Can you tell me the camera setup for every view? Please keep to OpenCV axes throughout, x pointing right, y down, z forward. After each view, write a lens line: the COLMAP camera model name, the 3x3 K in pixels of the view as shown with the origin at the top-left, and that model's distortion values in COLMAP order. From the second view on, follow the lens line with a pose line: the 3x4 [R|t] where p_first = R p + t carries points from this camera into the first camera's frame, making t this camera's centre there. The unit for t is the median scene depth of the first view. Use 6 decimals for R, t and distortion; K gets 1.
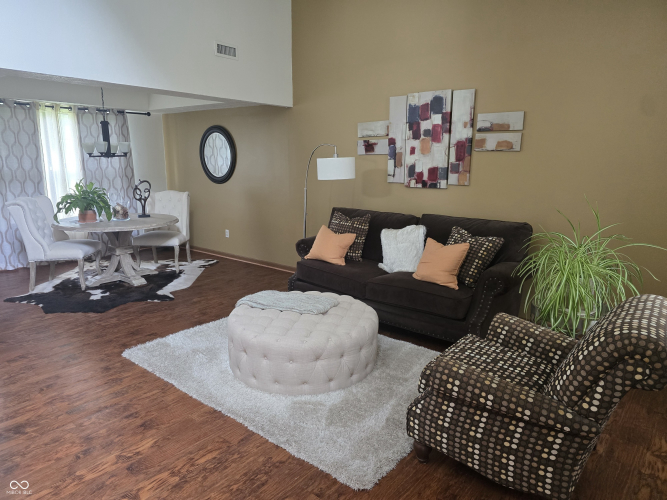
lens RADIAL K [[452.8, 0, 331.5], [0, 452.8, 252.2], [0, 0, 1]] dist [0.060291, -0.054931]
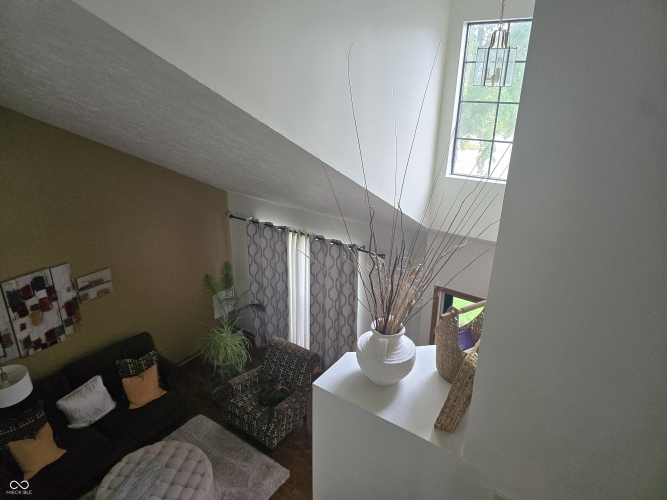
lens RADIAL K [[452.8, 0, 331.7], [0, 452.8, 249.0], [0, 0, 1]] dist [0.060291, -0.054931]
pose [[-0.066518, -0.374164, 0.924974, -0.829523], [0.190448, 0.905223, 0.379871, -0.685993], [-0.979441, 0.201428, 0.011045, 0.253695]]
